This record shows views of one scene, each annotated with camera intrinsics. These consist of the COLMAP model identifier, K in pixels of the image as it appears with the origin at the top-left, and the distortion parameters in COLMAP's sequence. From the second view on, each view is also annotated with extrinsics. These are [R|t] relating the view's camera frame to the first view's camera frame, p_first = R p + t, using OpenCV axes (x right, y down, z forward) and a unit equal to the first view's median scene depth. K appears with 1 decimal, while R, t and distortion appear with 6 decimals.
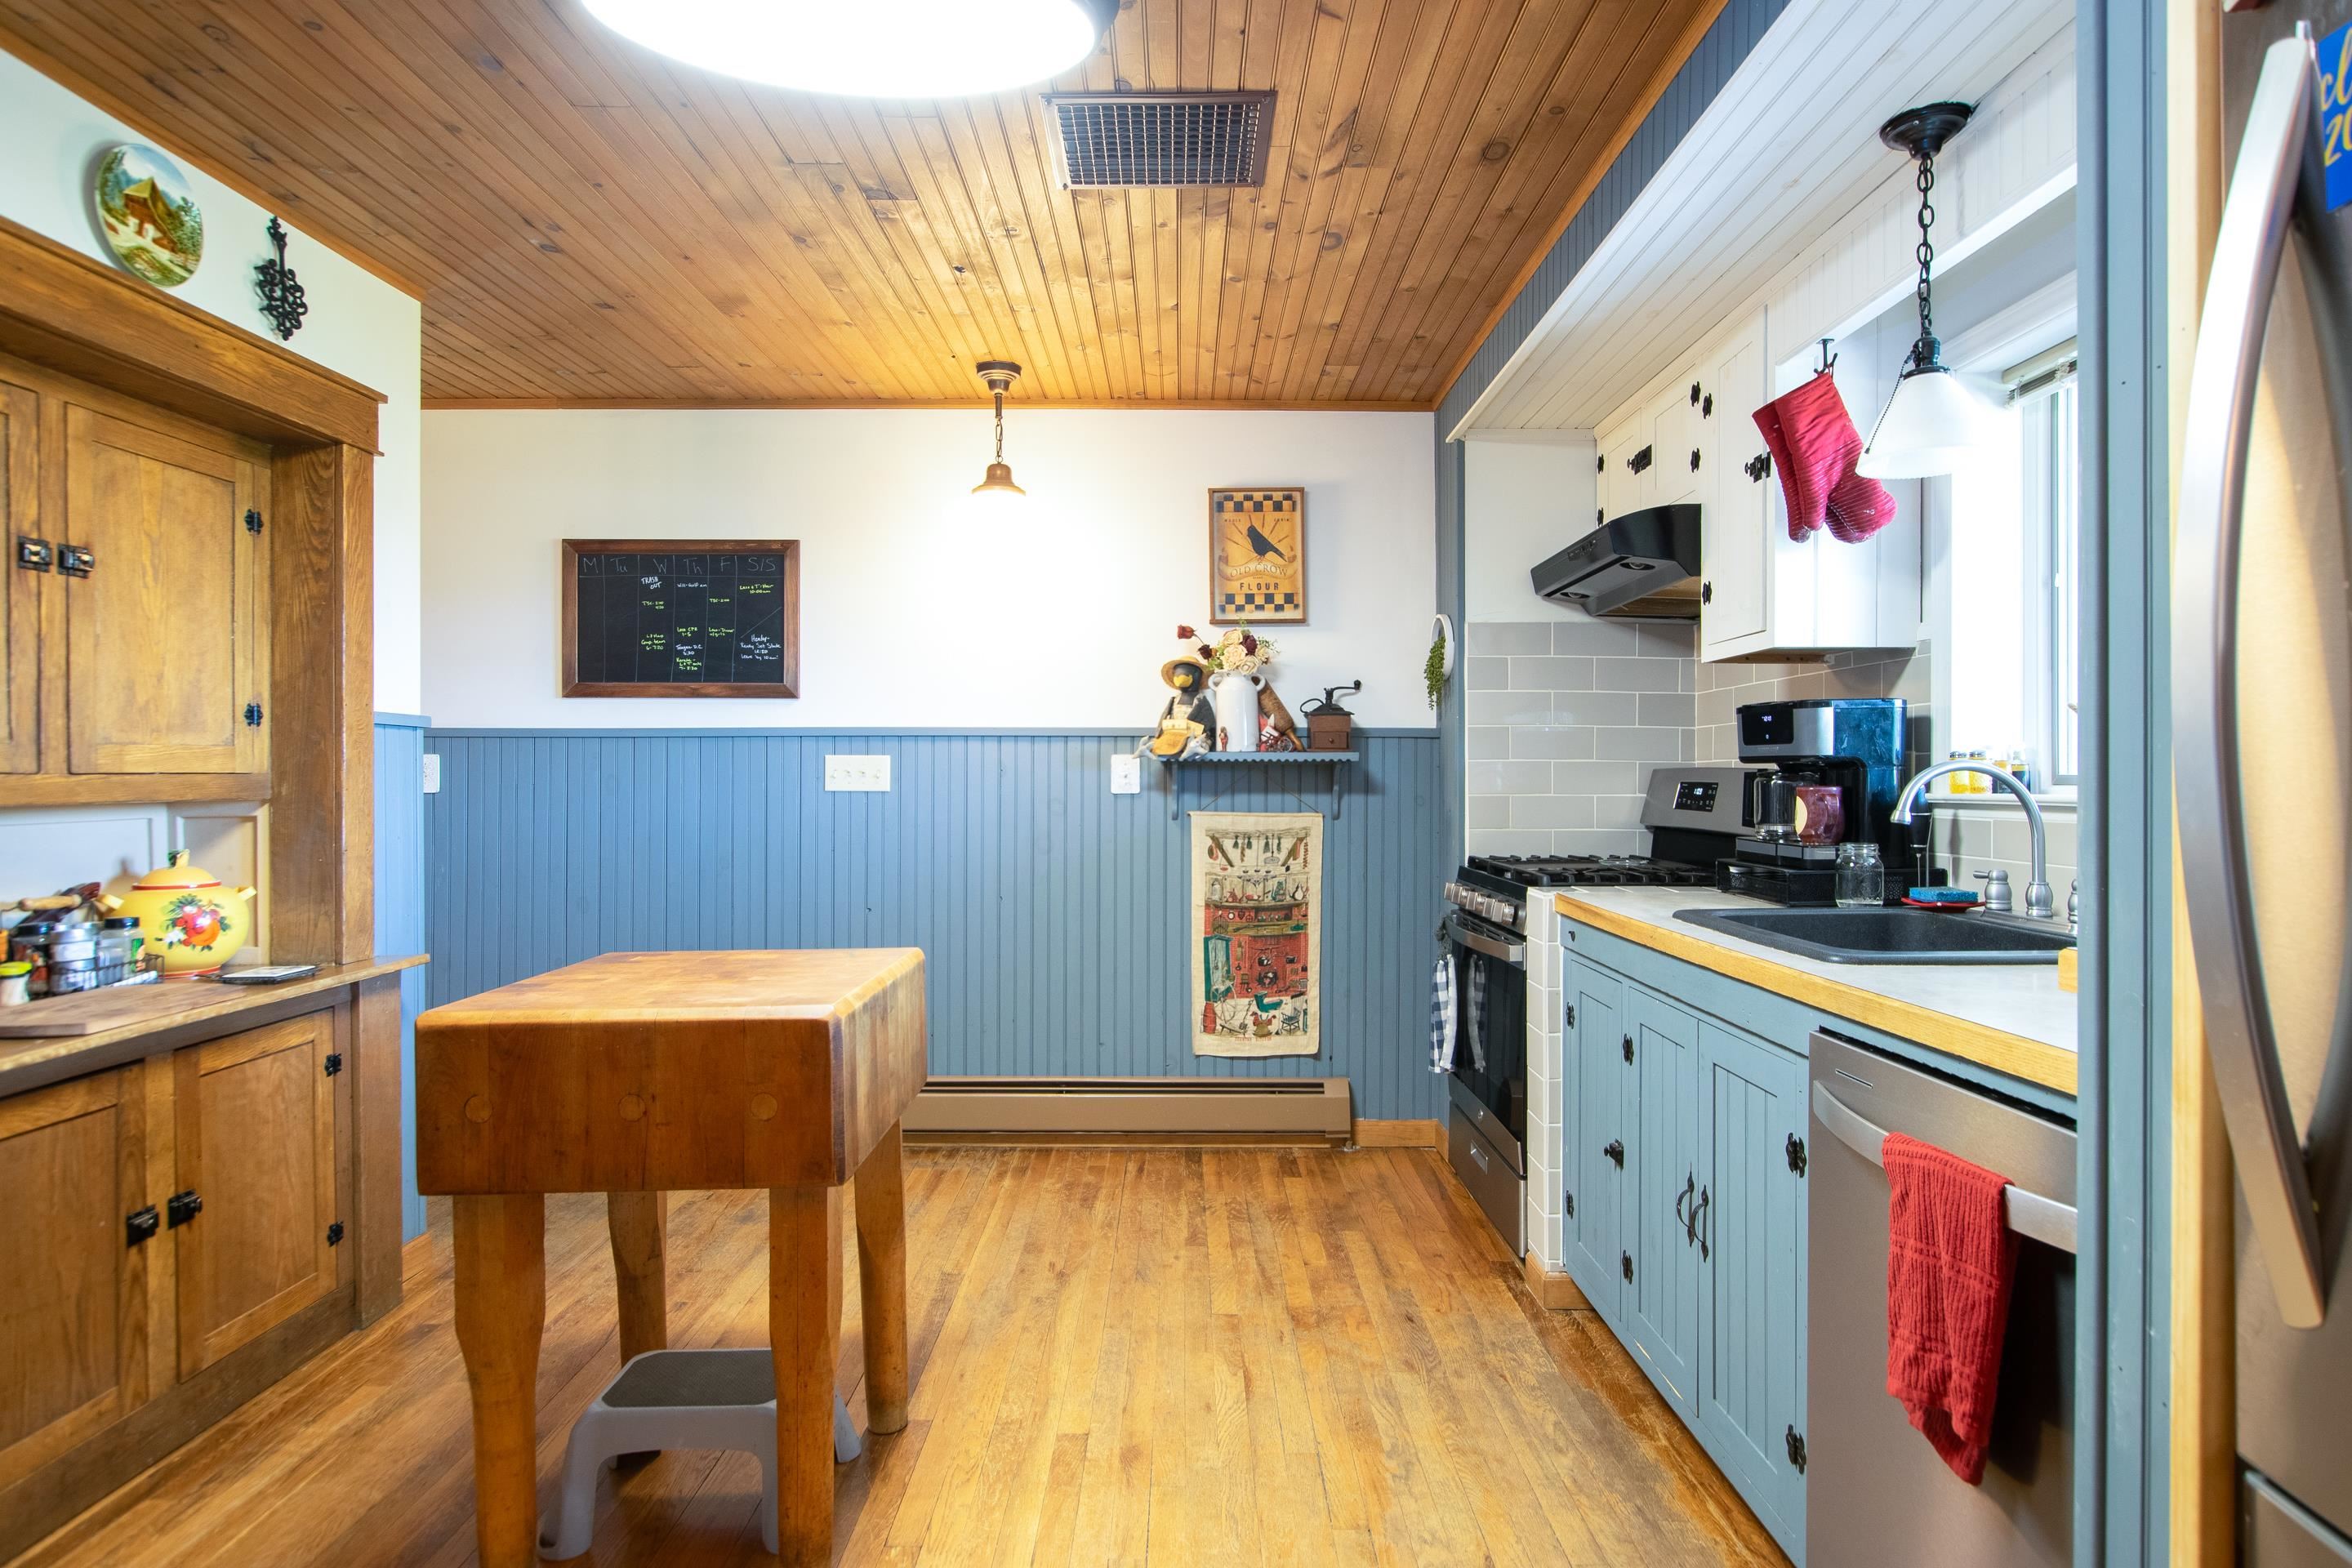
lens RADIAL K [[1296.2, 0, 1187.1], [0, 1296.2, 784.3], [0, 0, 1]] dist [-0.004297, -0.001096]
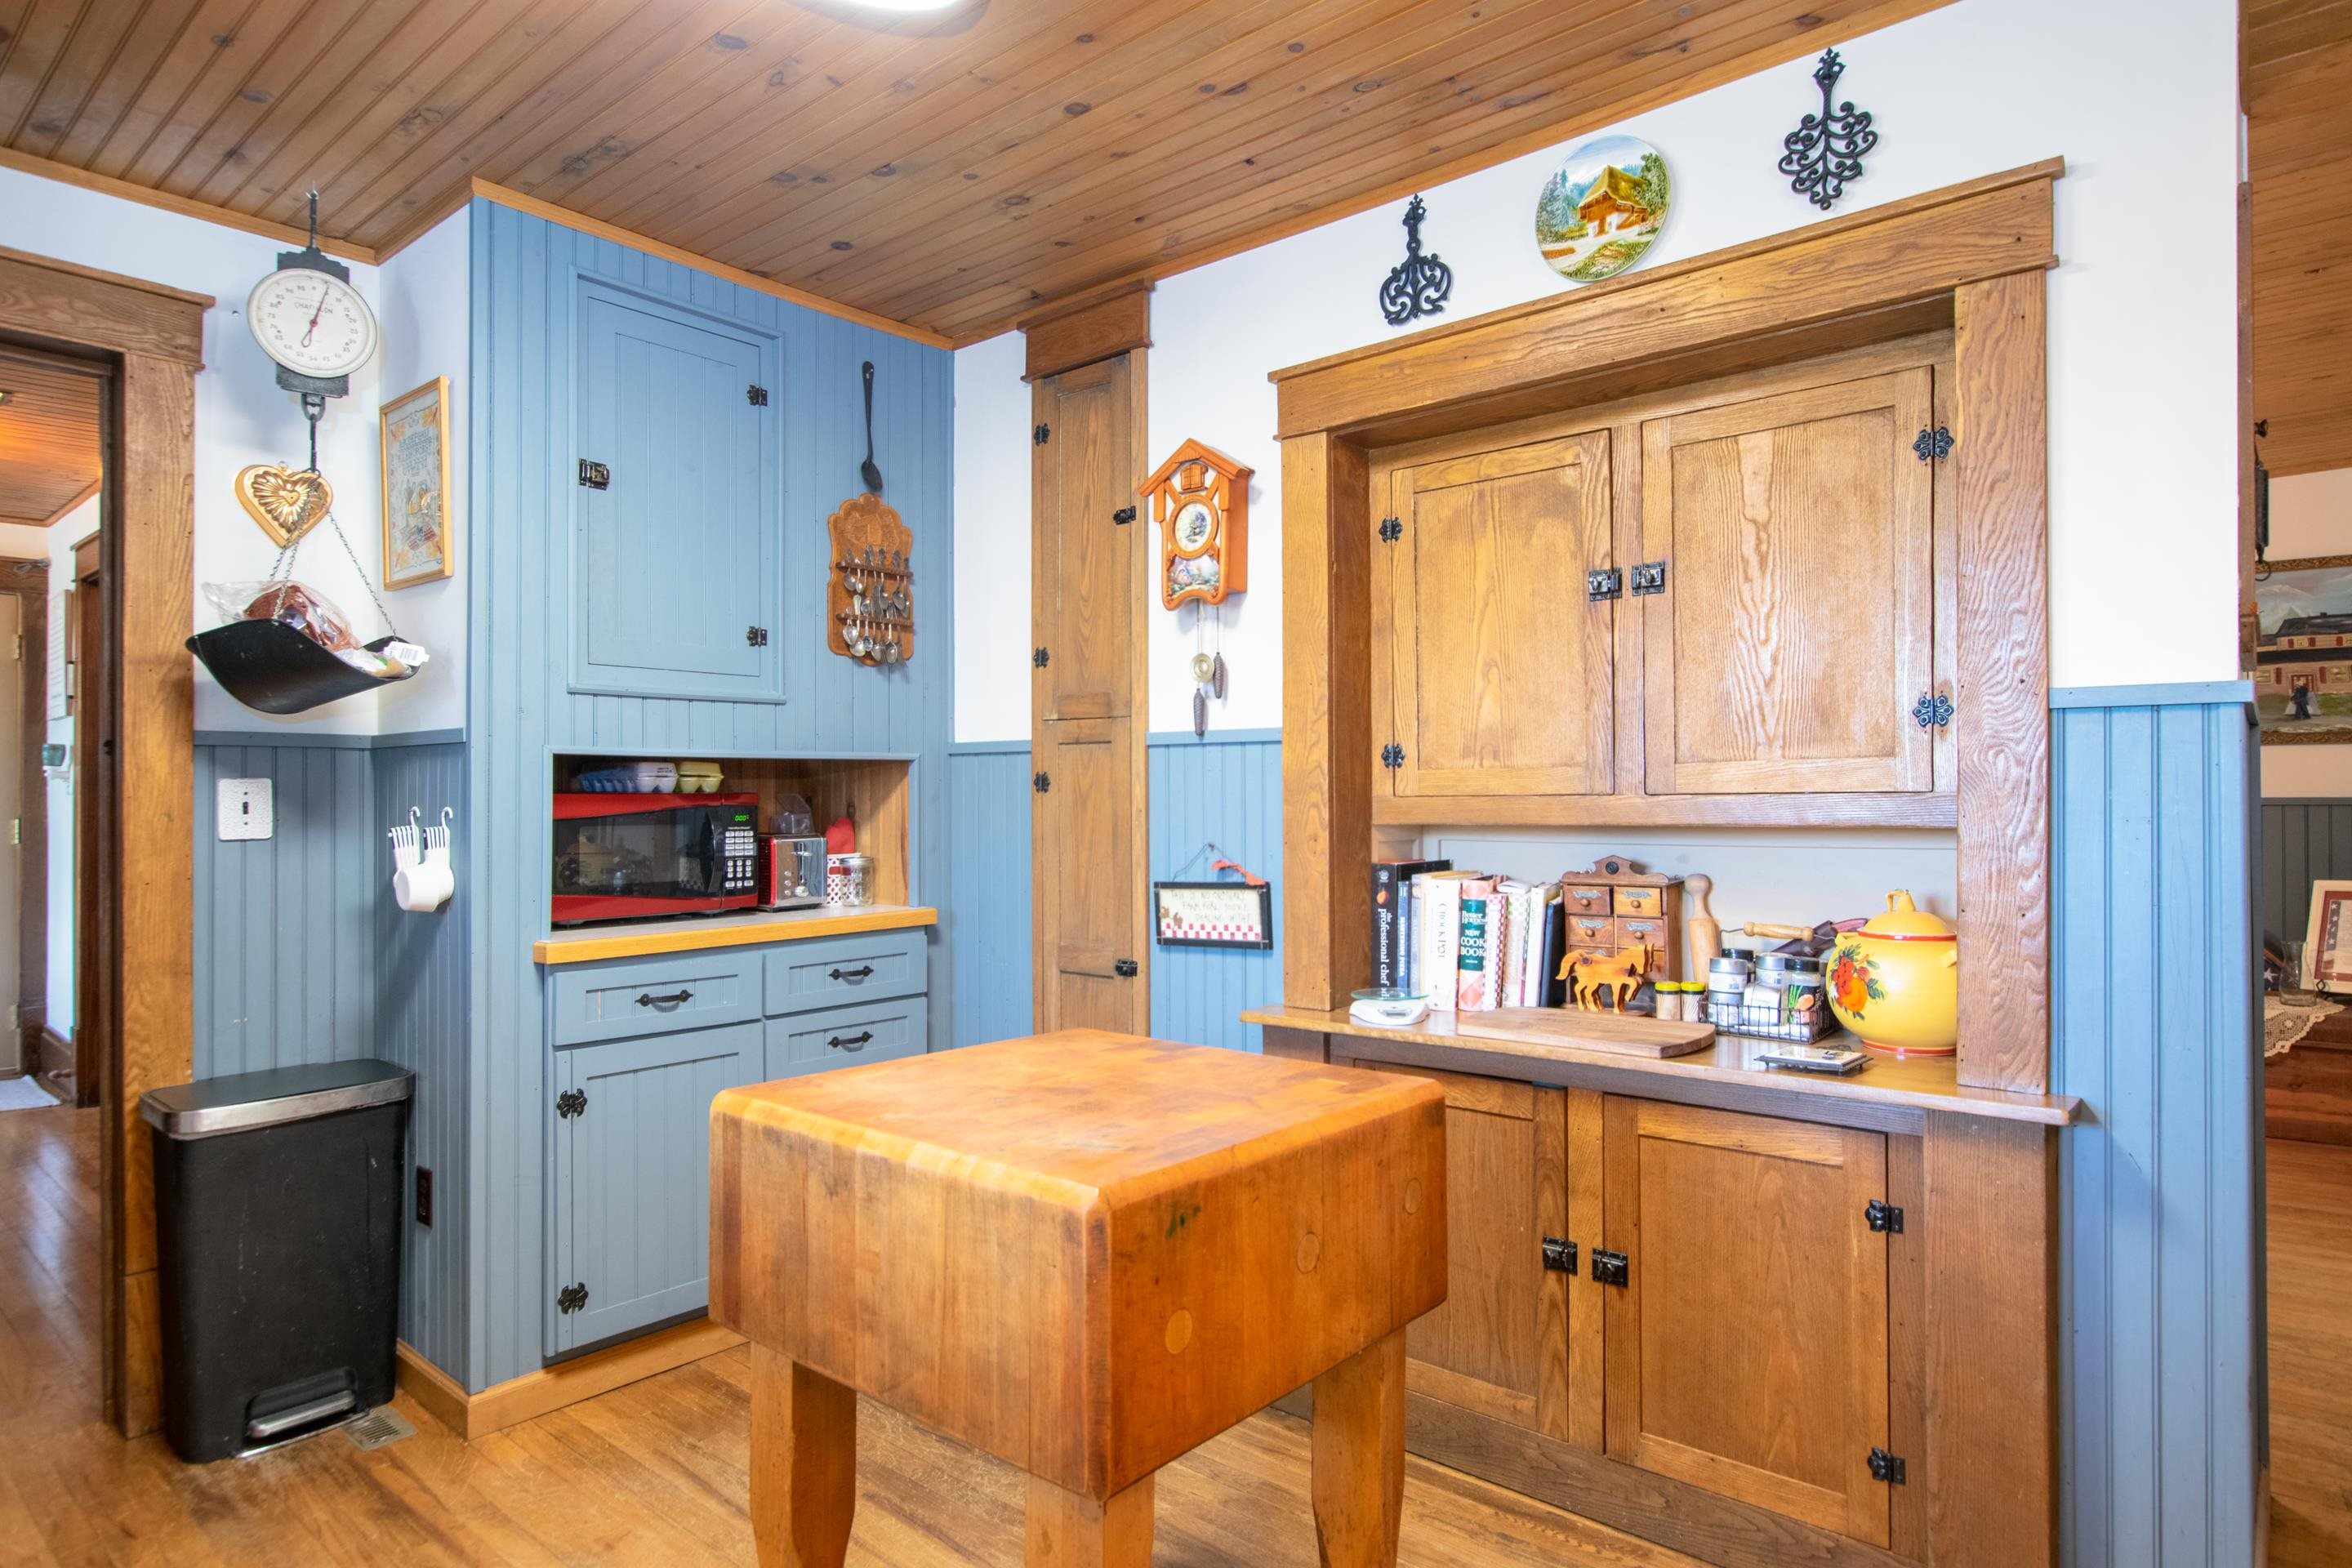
lens RADIAL K [[1296.2, 0, 1187.1], [0, 1296.2, 784.3], [0, 0, 1]] dist [-0.004297, -0.001096]
pose [[-0.652045, -0.003581, -0.758172, 0.116955], [0.000702, 0.999986, -0.005327, -0.011000], [0.758180, -0.004006, -0.652033, 1.371804]]
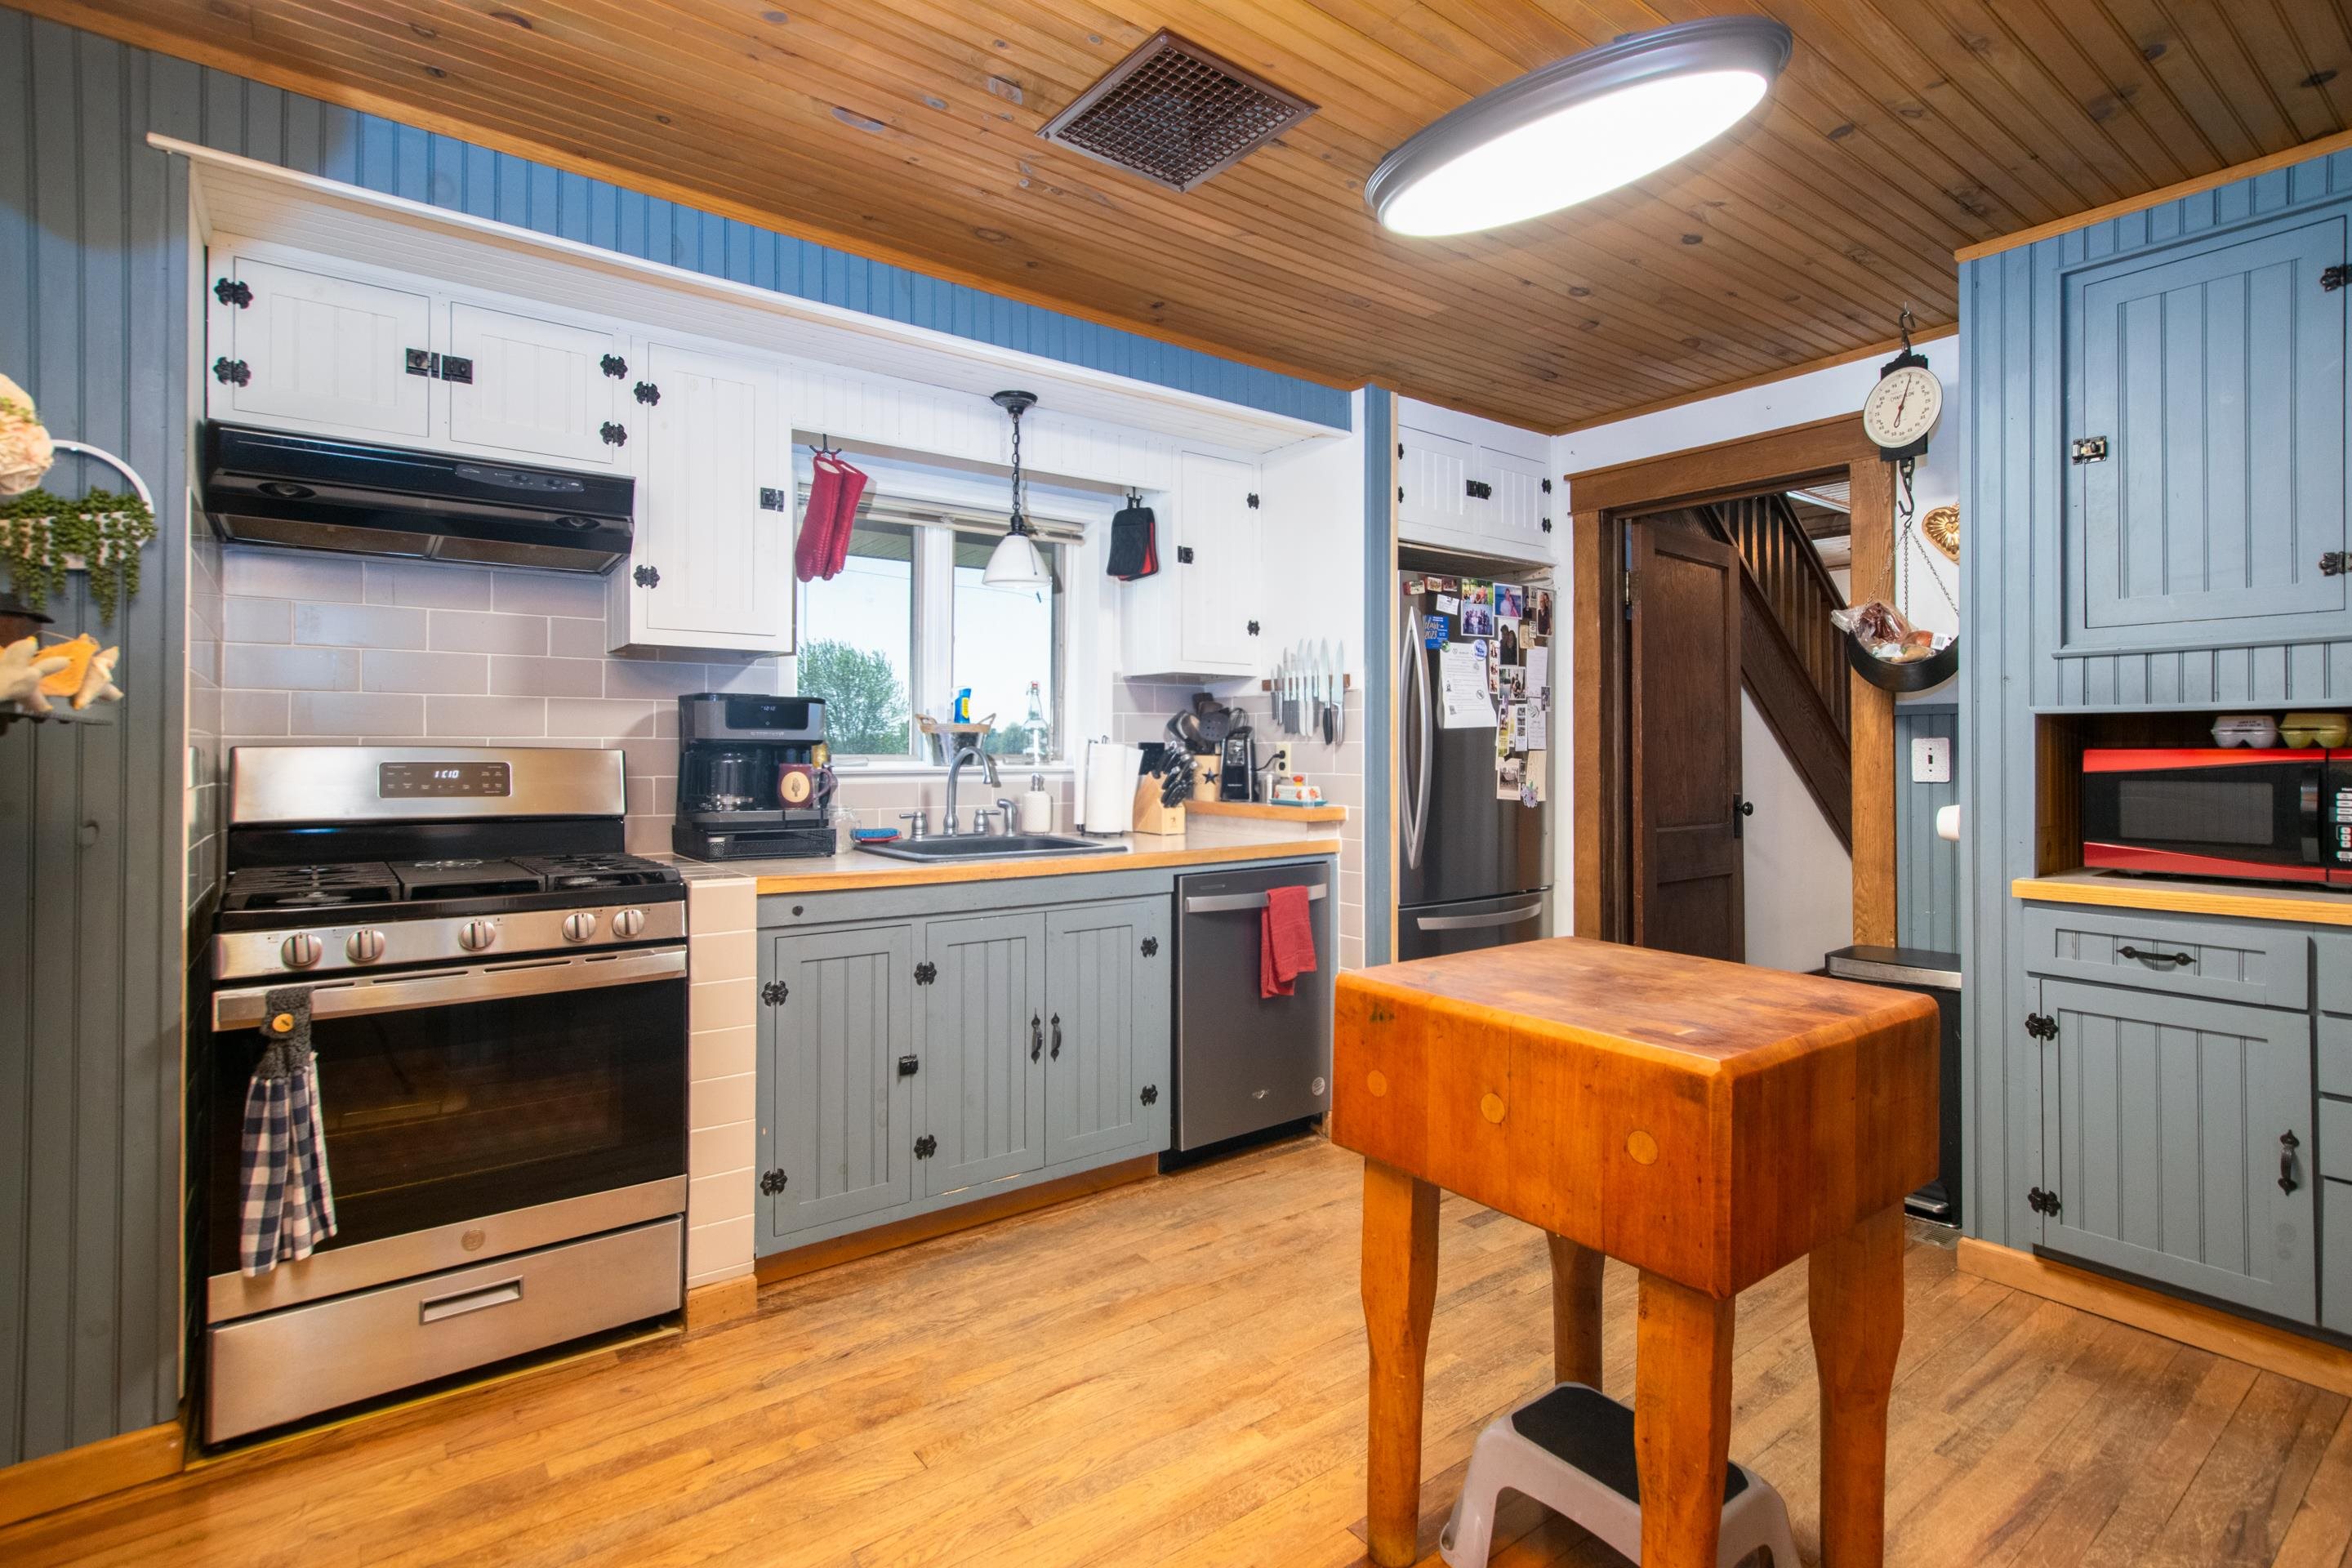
lens RADIAL K [[1137.6, 0, 1184.2], [0, 1137.6, 745.5], [0, 0, 1]] dist [0.020263, -0.000185]
pose [[-0.606485, 0.004453, 0.795082, -0.737604], [0.002481, 0.999990, -0.003709, -0.011076], [-0.795091, -0.000277, -0.606490, 1.565868]]
